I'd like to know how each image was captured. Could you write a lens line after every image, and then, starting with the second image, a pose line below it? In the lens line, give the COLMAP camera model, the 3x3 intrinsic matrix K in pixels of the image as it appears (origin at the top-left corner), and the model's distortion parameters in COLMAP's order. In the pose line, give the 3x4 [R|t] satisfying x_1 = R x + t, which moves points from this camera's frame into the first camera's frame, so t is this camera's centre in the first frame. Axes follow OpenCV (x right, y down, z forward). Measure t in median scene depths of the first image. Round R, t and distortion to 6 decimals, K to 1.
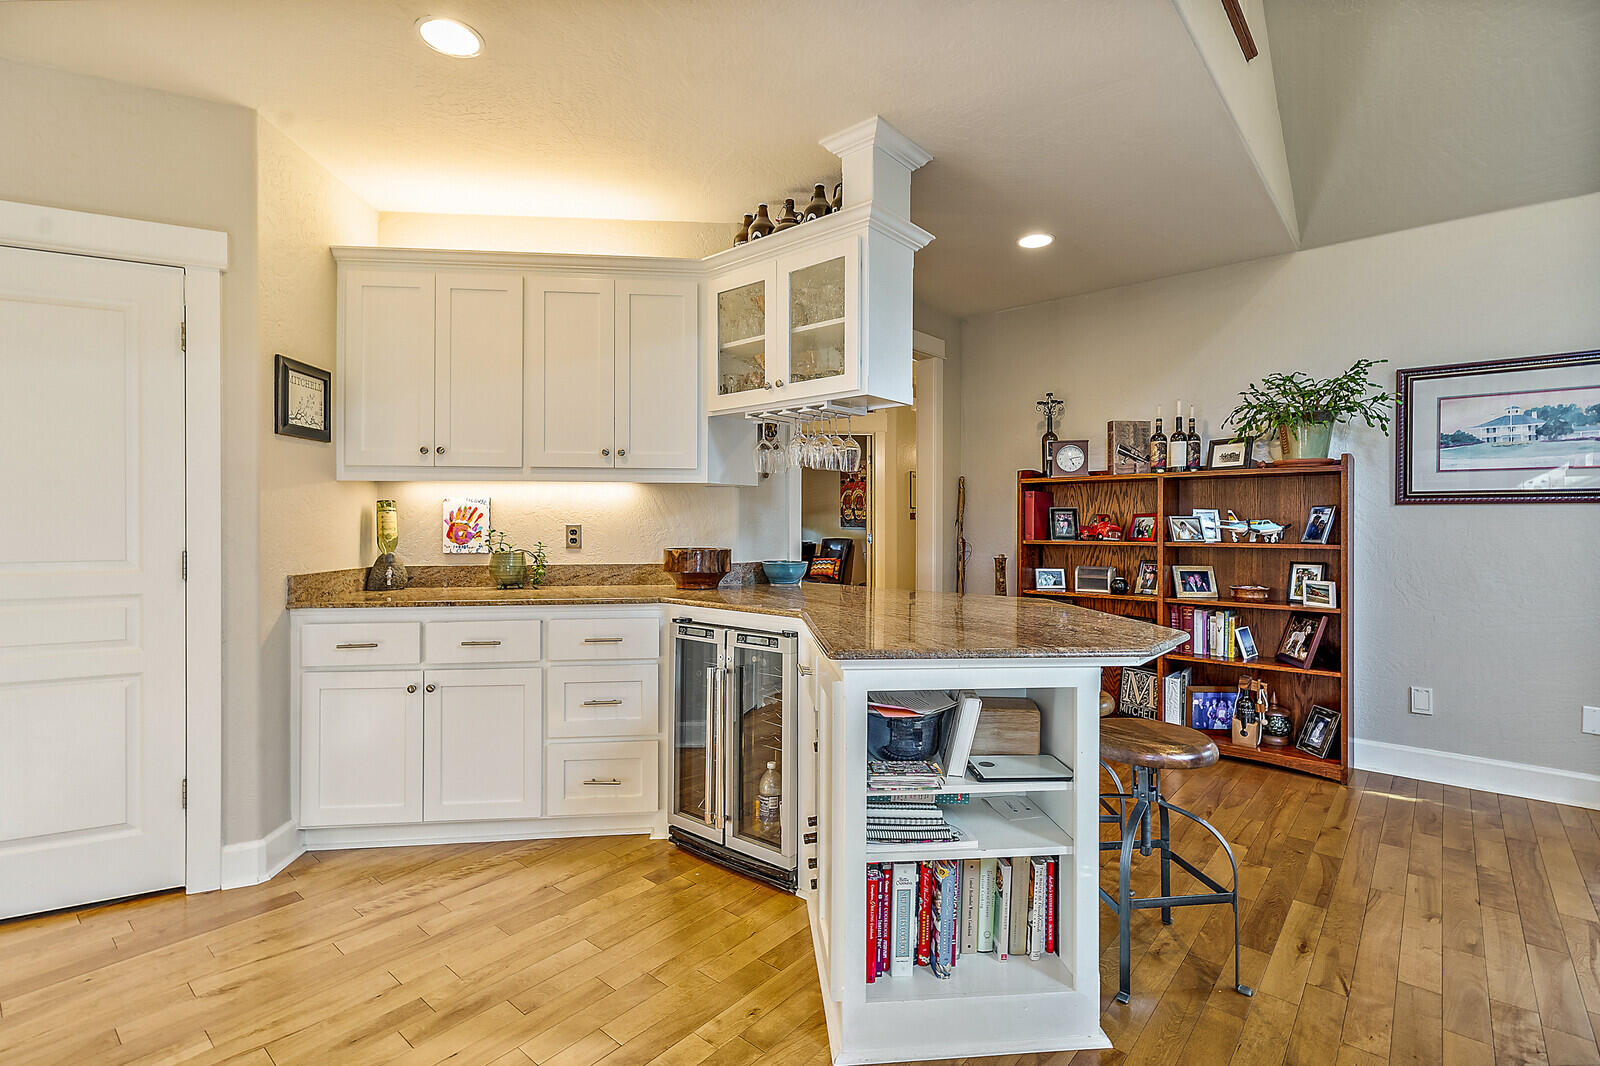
lens RADIAL K [[732.7, 0, 809.4], [0, 732.7, 521.8], [0, 0, 1]] dist [0.004179, -0.000752]
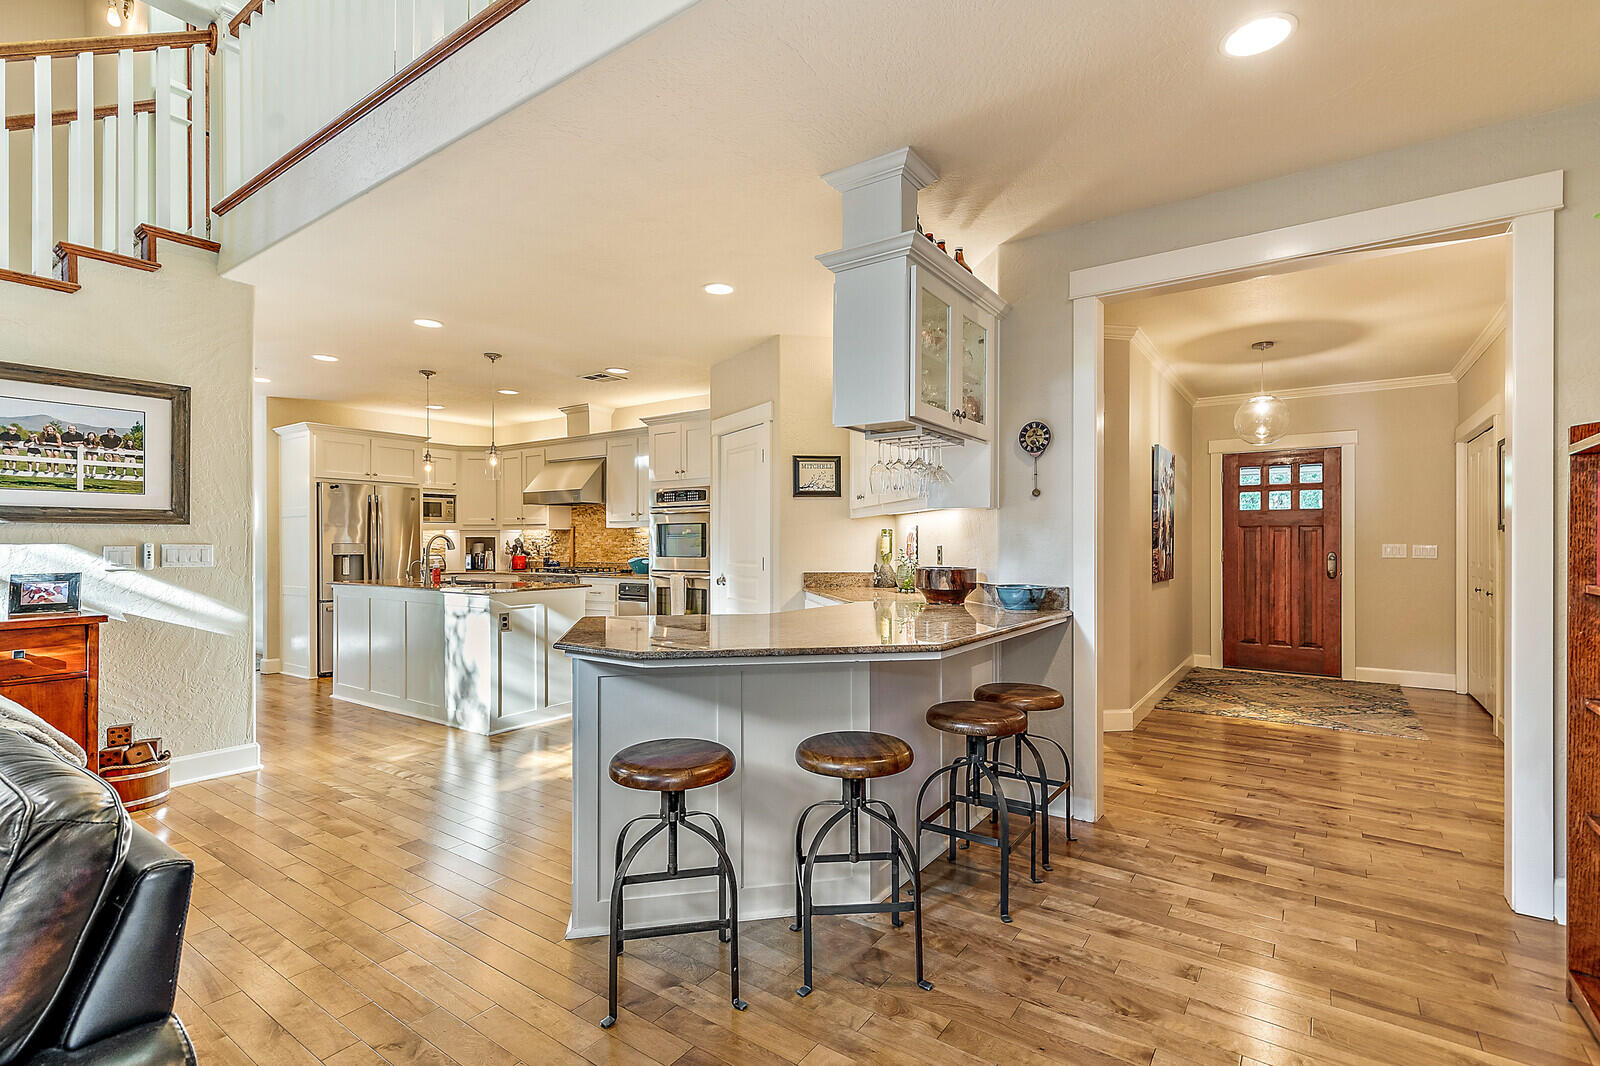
lens RADIAL K [[732.7, 0, 812.1], [0, 732.7, 543.5], [0, 0, 1]] dist [0.004179, -0.000752]
pose [[0.086073, -0.005868, -0.996272, 1.128094], [-0.000727, 0.999982, -0.005953, 0.010784], [0.996289, 0.001237, 0.086067, 0.858624]]
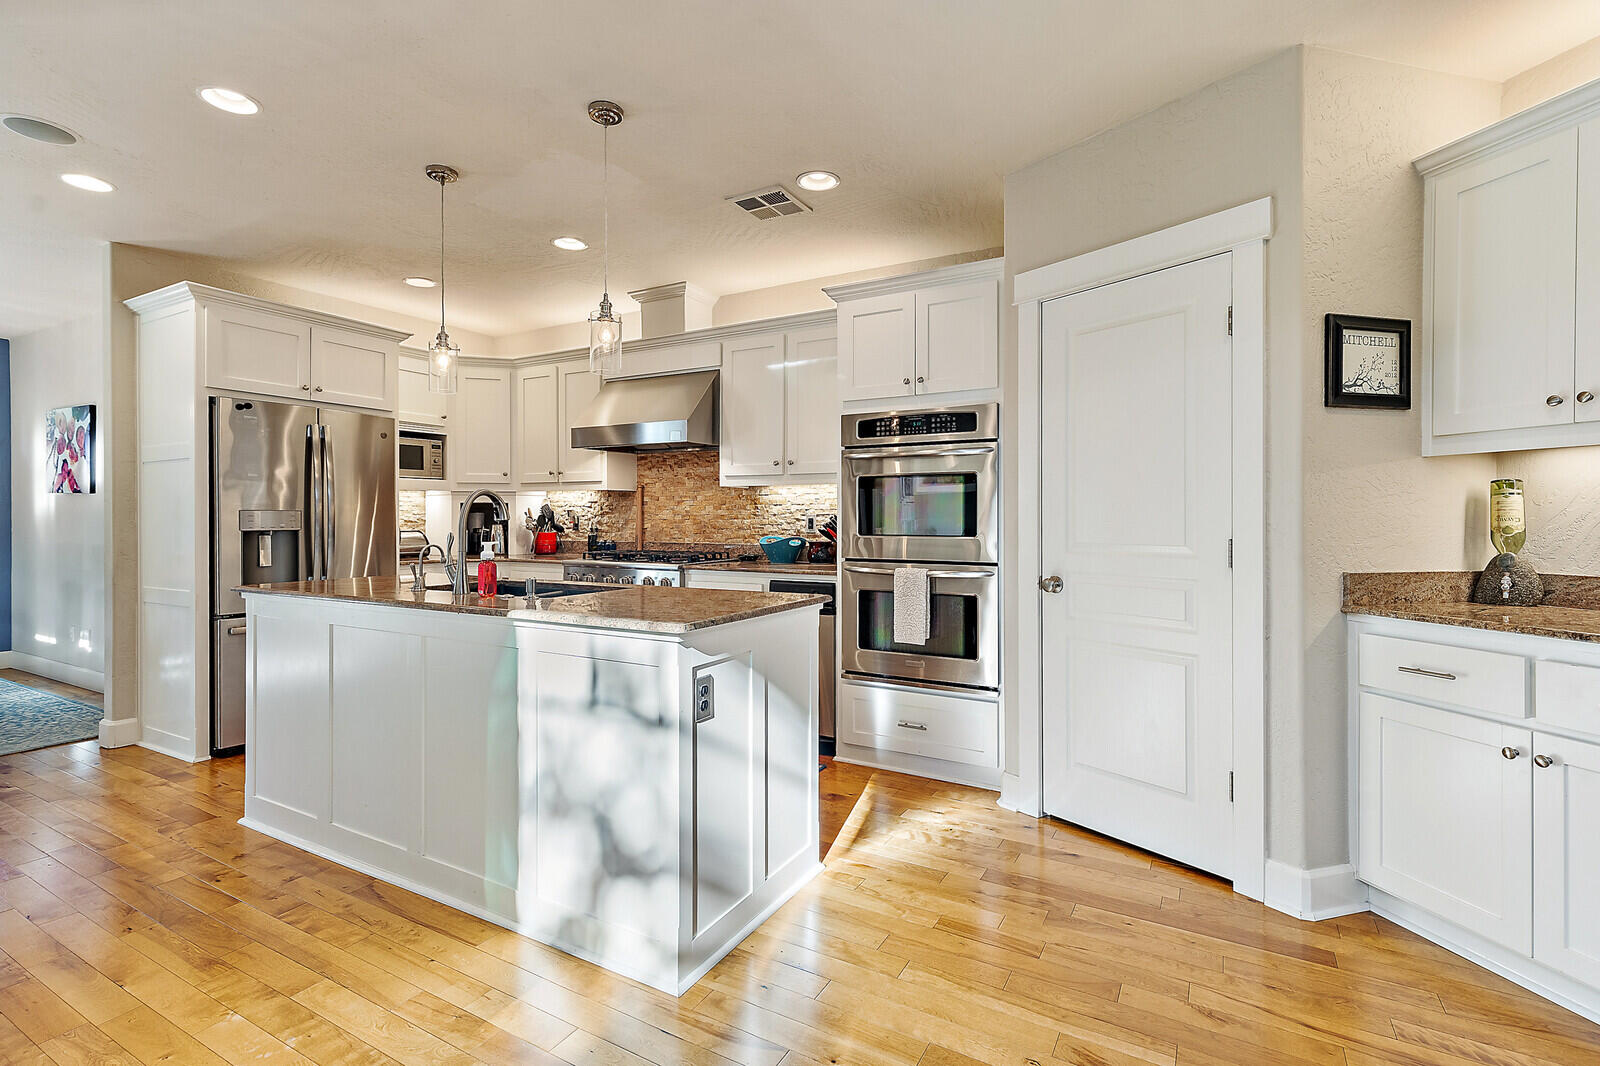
lens RADIAL K [[732.7, 0, 811.4], [0, 732.7, 521.8], [0, 0, 1]] dist [0.004179, -0.000752]
pose [[0.173974, 0.001089, -0.984750, 0.014662], [-0.001273, 0.999999, 0.000881, 0.014539], [0.984749, 0.001101, 0.173976, 0.248963]]
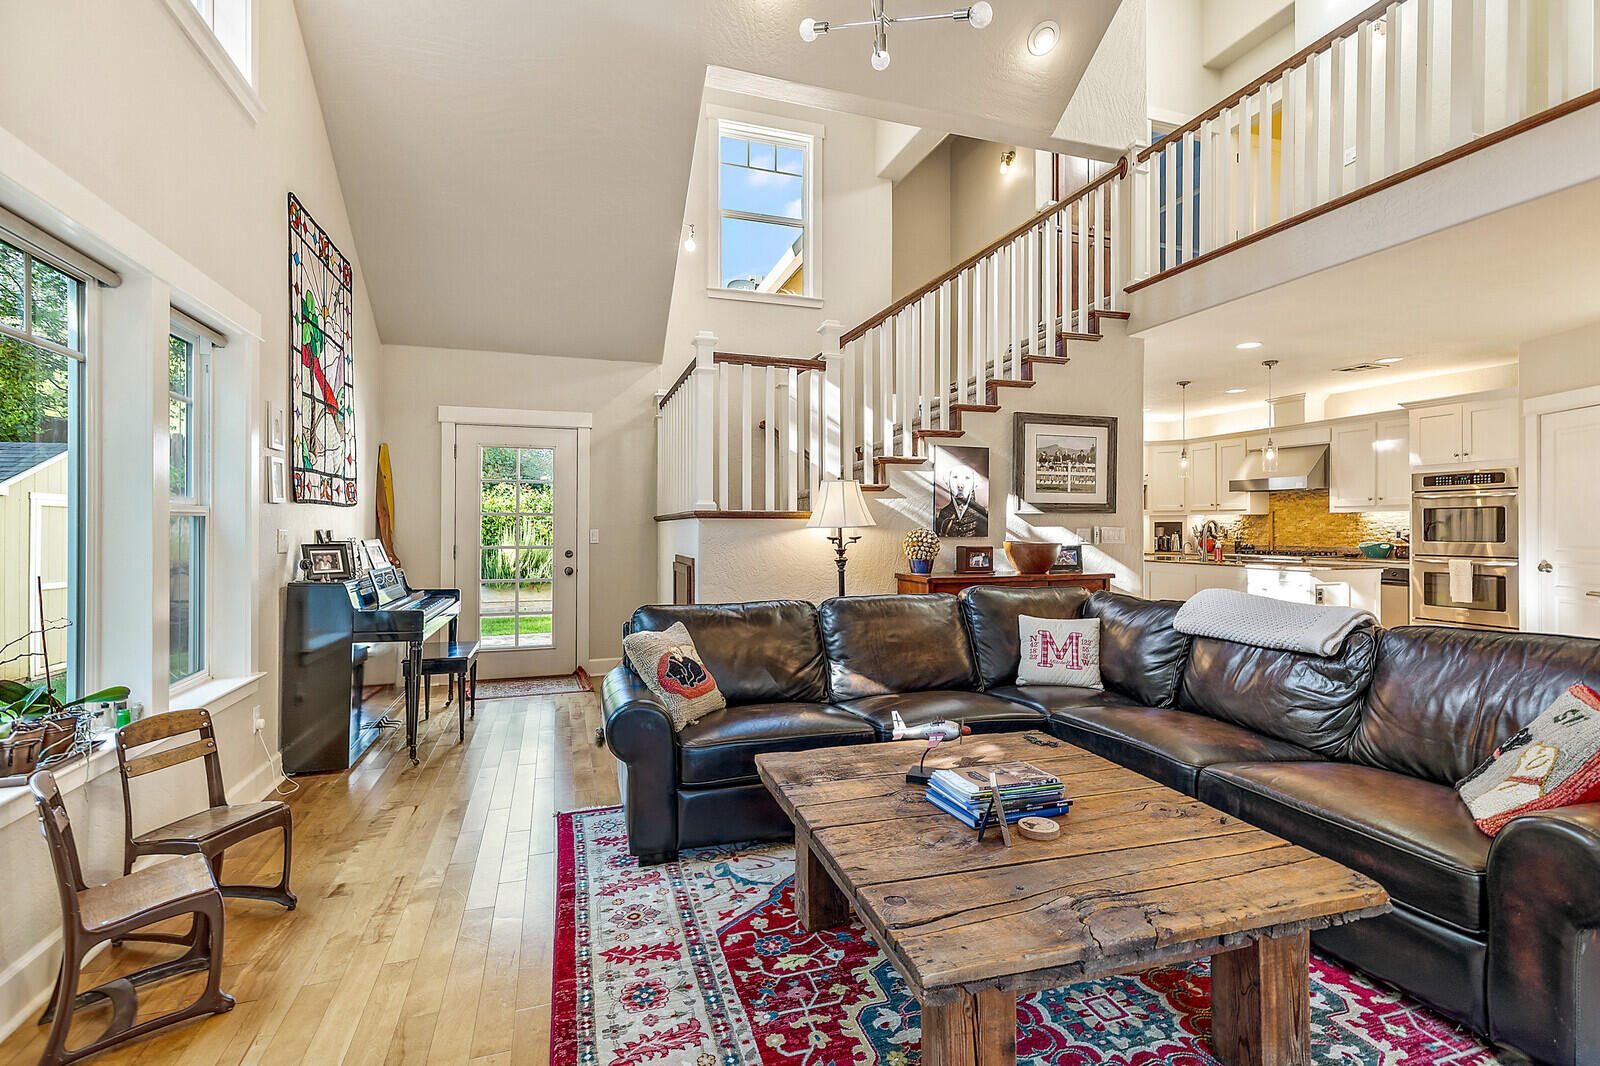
lens RADIAL K [[732.7, 0, 818.9], [0, 732.7, 521.3], [0, 0, 1]] dist [0.004179, -0.000752]
pose [[-0.537479, -0.014258, -0.843156, 1.739529], [-0.007984, 0.999898, -0.011820, 0.018138], [0.843239, 0.000378, -0.537538, 0.195617]]
